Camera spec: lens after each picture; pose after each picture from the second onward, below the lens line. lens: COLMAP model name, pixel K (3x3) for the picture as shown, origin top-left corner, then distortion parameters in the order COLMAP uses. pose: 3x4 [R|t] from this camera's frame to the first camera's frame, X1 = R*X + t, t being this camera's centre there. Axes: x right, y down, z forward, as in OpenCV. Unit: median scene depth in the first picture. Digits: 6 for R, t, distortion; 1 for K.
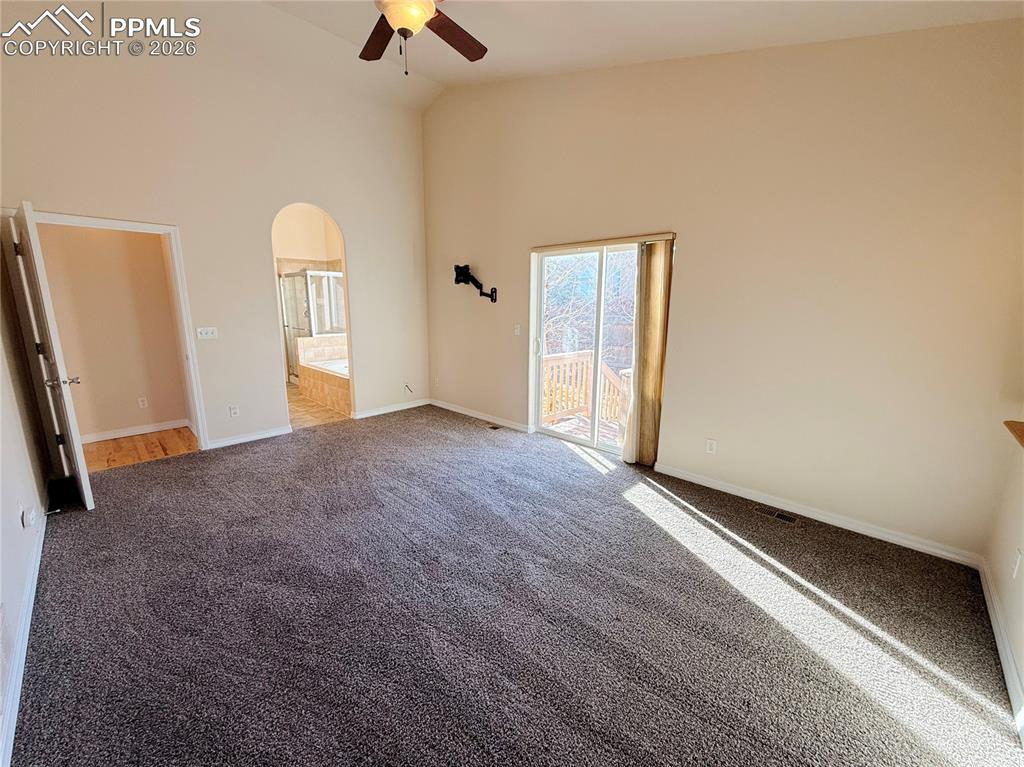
lens RADIAL K [[408.9, 0, 508.5], [0, 408.9, 383.3], [0, 0, 1]] dist [-0.000271, -0.000336]
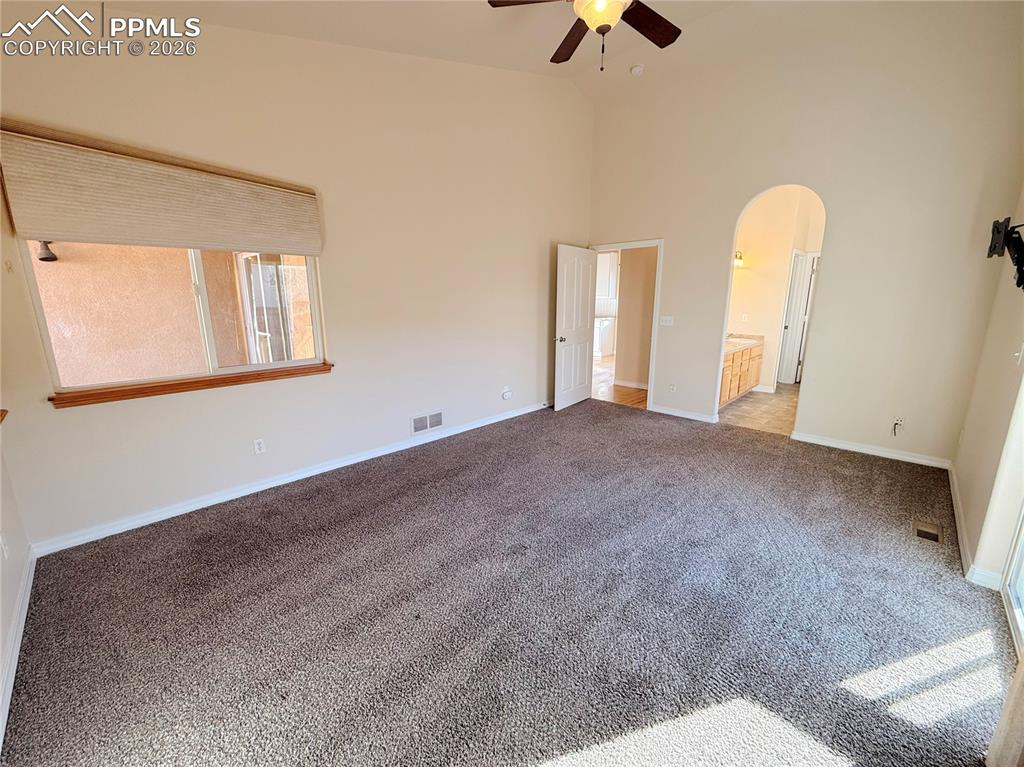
lens RADIAL K [[408.9, 0, 508.5], [0, 408.9, 383.3], [0, 0, 1]] dist [-0.000271, -0.000336]
pose [[-0.007843, 0.199075, -0.979953, 0.532715], [-0.191854, 0.961478, 0.196858, -0.092408], [0.981392, 0.189552, 0.030653, 0.517509]]
